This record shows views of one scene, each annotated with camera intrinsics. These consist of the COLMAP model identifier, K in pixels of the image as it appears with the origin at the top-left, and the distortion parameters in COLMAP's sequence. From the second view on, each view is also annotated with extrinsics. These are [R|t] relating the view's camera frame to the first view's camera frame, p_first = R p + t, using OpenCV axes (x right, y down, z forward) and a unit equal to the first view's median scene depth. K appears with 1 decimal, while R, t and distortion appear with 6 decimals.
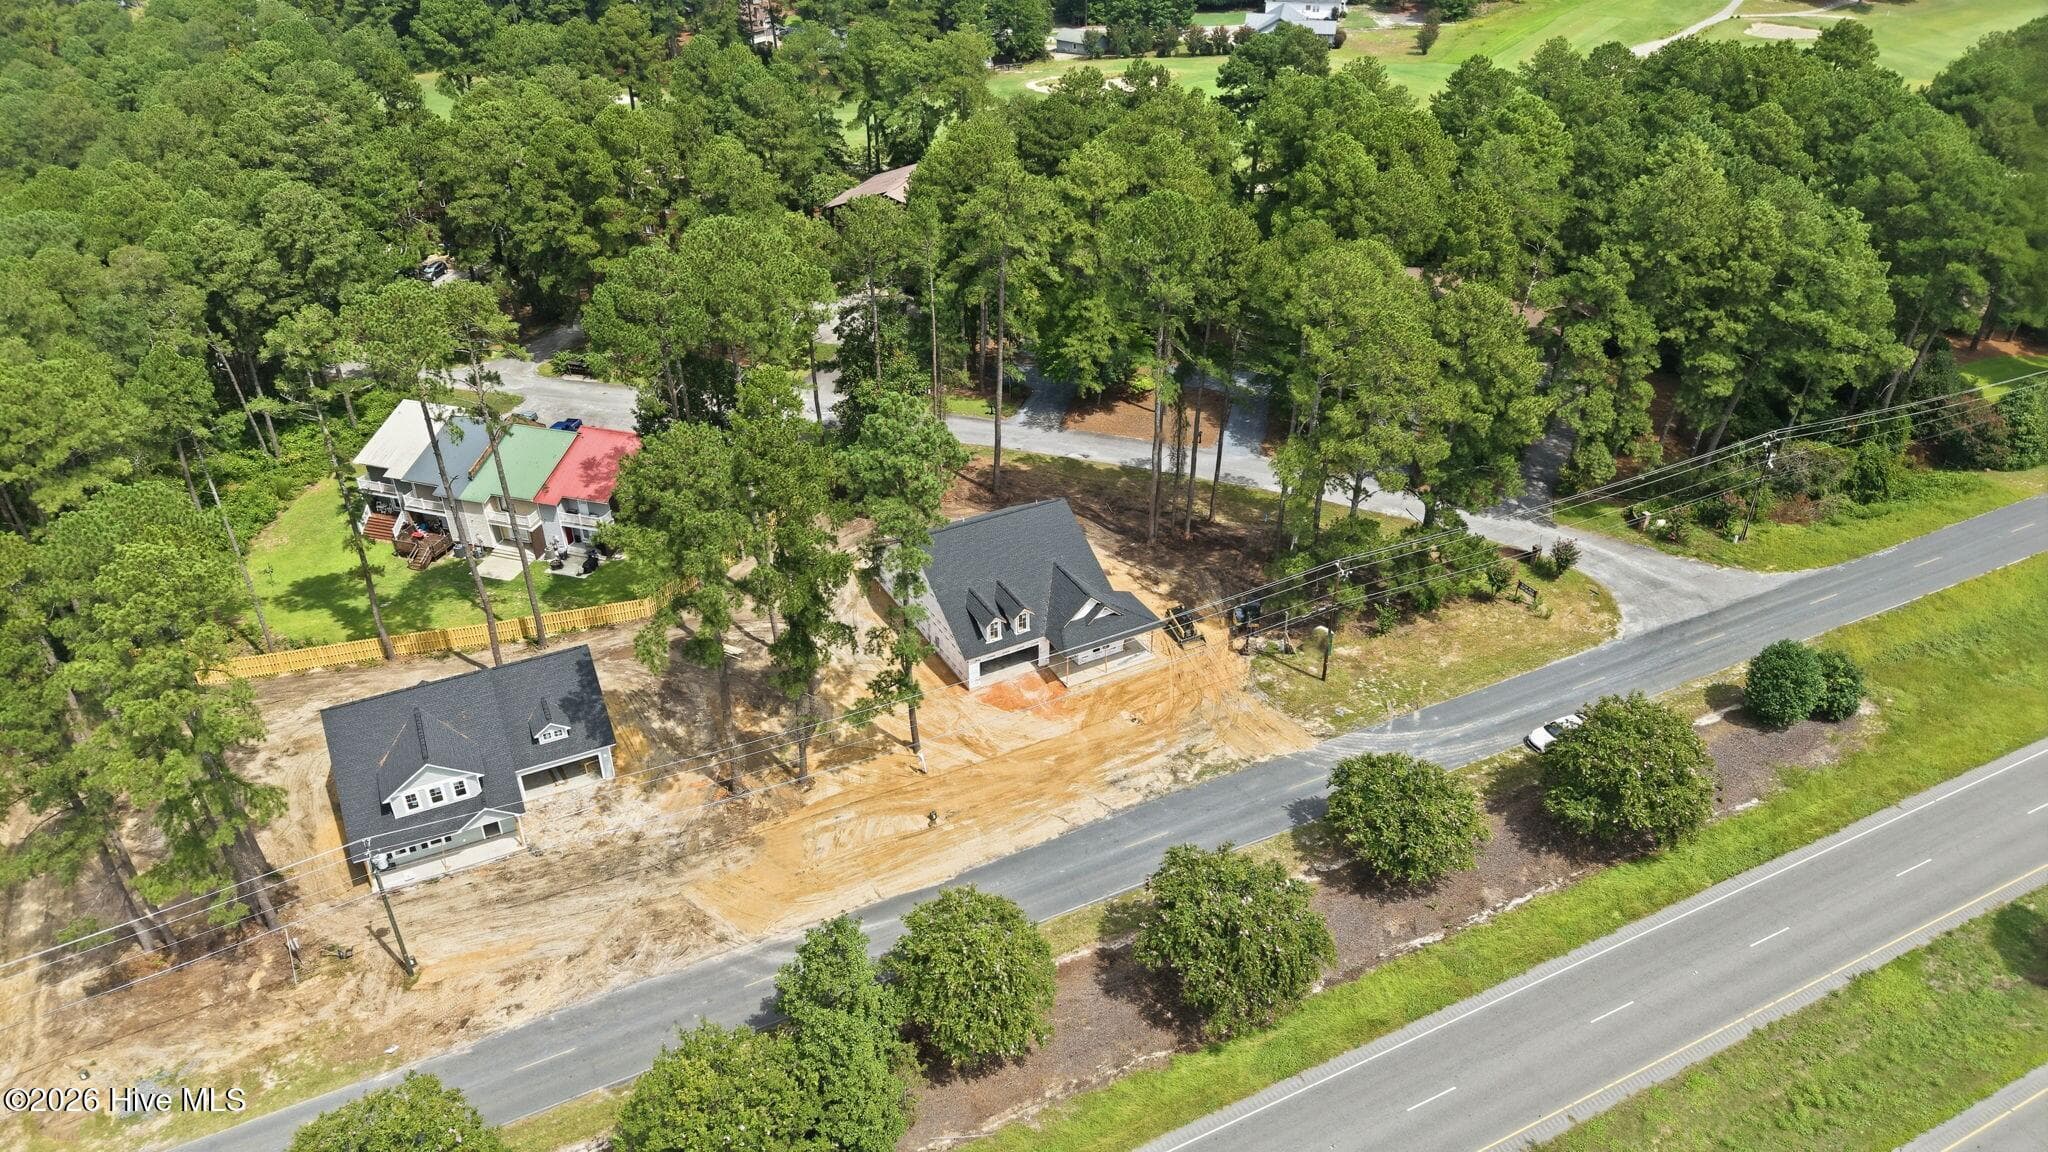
lens RADIAL K [[1383.0, 0, 1031.1], [0, 1383.0, 569.8], [0, 0, 1]] dist [0.008260, -0.004044]
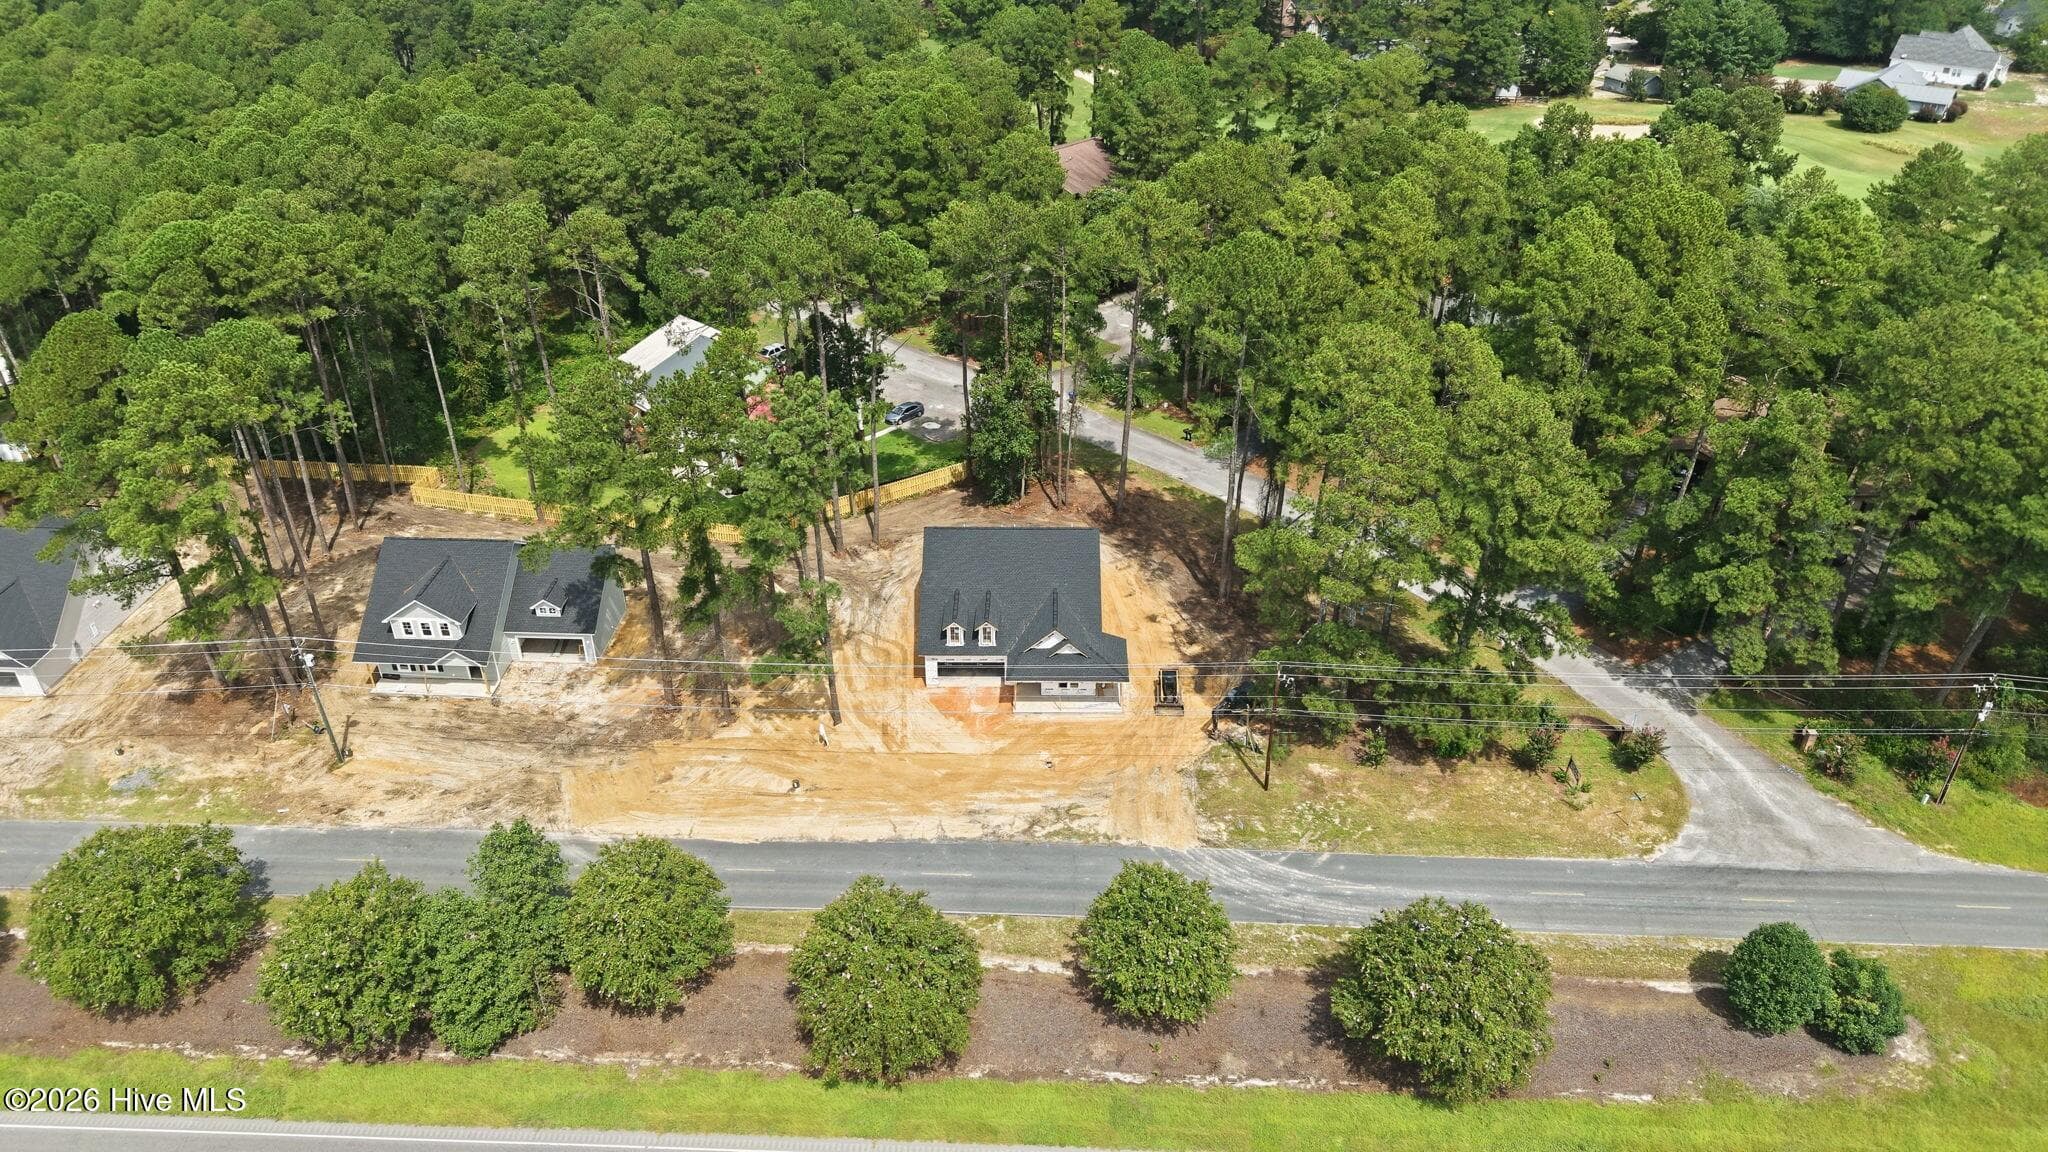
lens RADIAL K [[1383.0, 0, 1031.1], [0, 1383.0, 569.8], [0, 0, 1]] dist [0.008260, -0.004044]
pose [[0.874845, 0.254386, -0.412230, 0.437279], [-0.254669, 0.965445, 0.055310, -0.073733], [0.412056, 0.056594, 0.909399, 0.111262]]
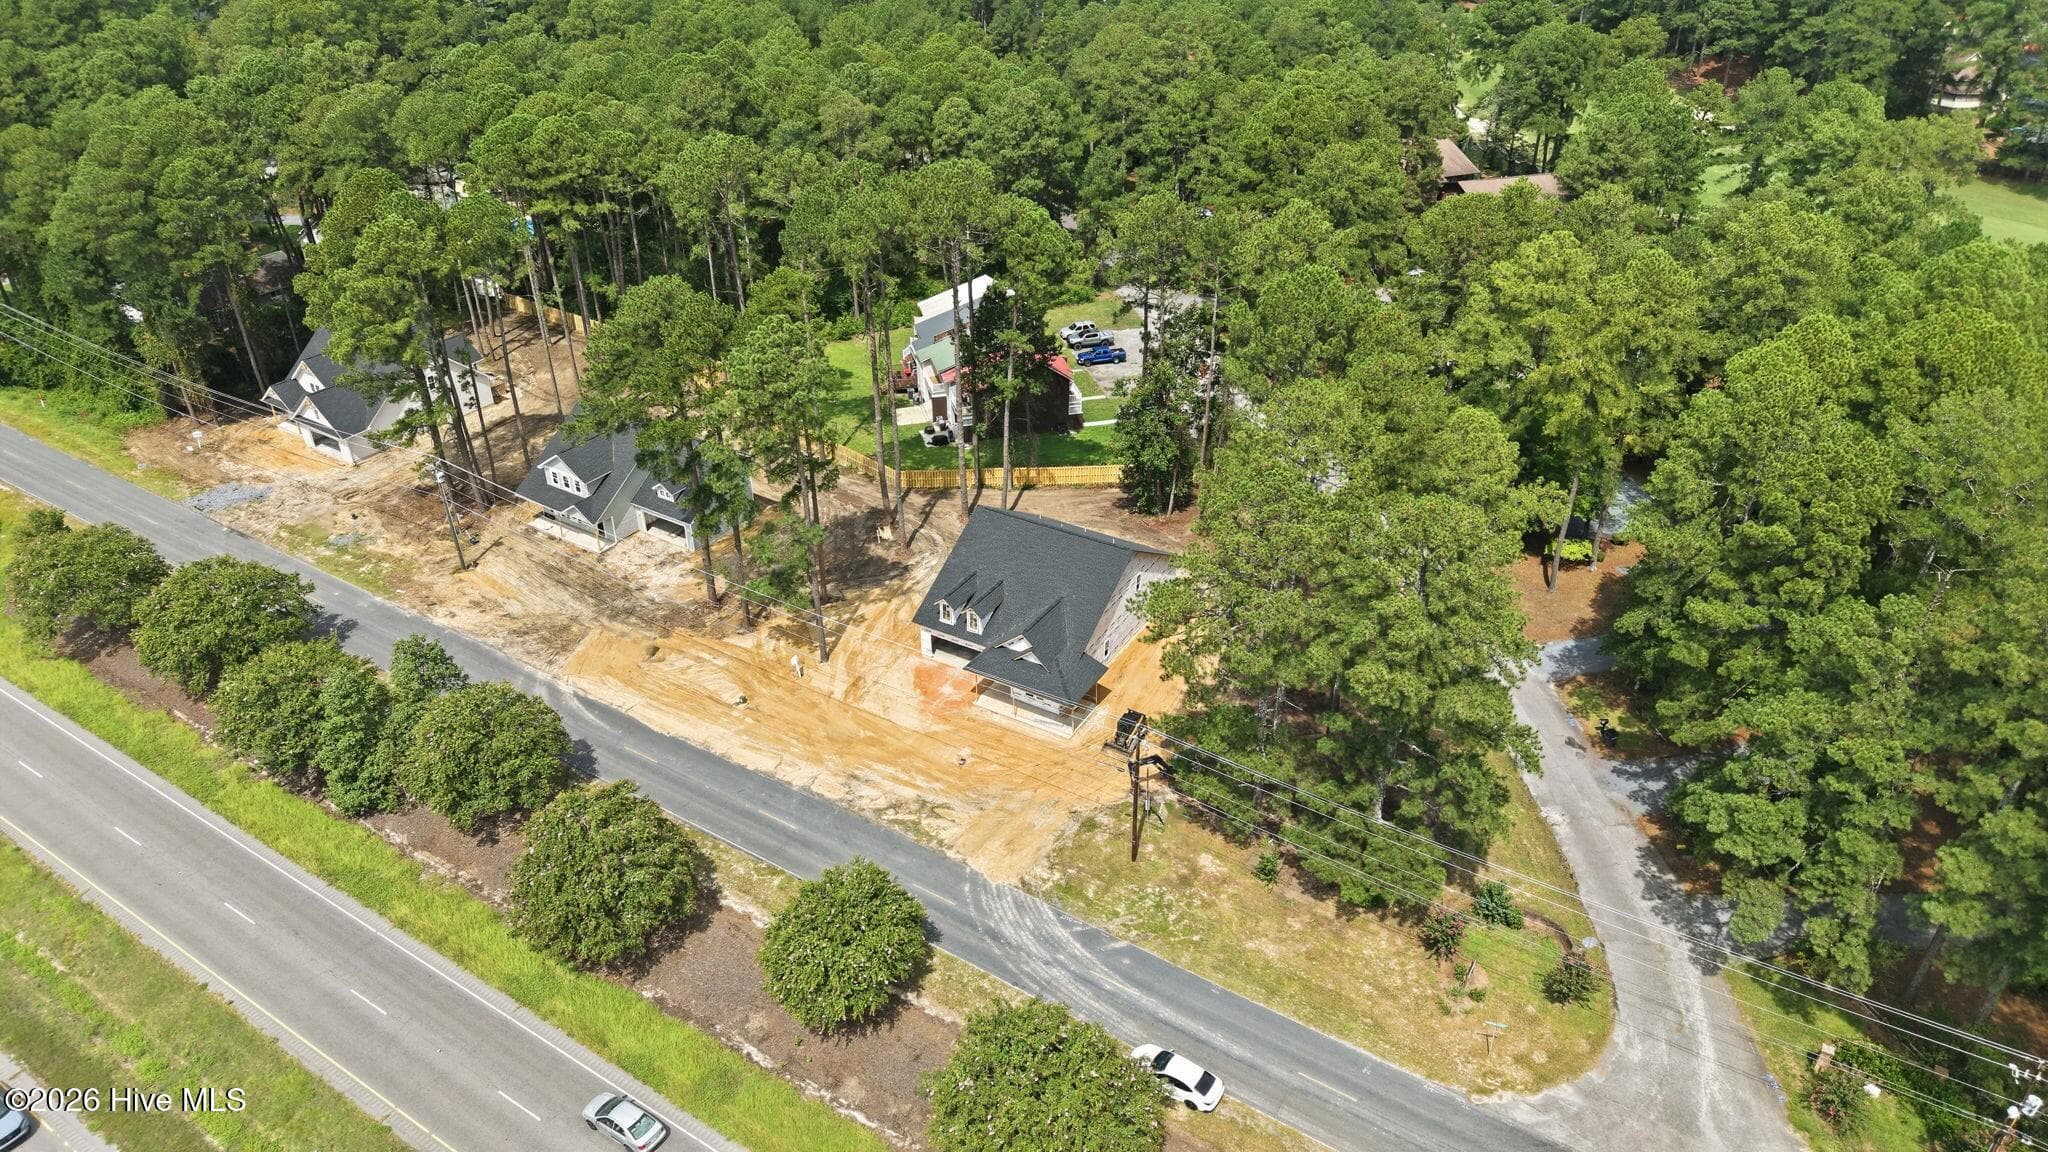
lens RADIAL K [[1383.0, 0, 1031.1], [0, 1383.0, 569.8], [0, 0, 1]] dist [0.008260, -0.004044]
pose [[0.510735, 0.449806, -0.732683, 0.750825], [-0.449479, 0.866172, 0.218437, -0.237791], [0.732884, 0.217762, 0.644563, 0.404287]]
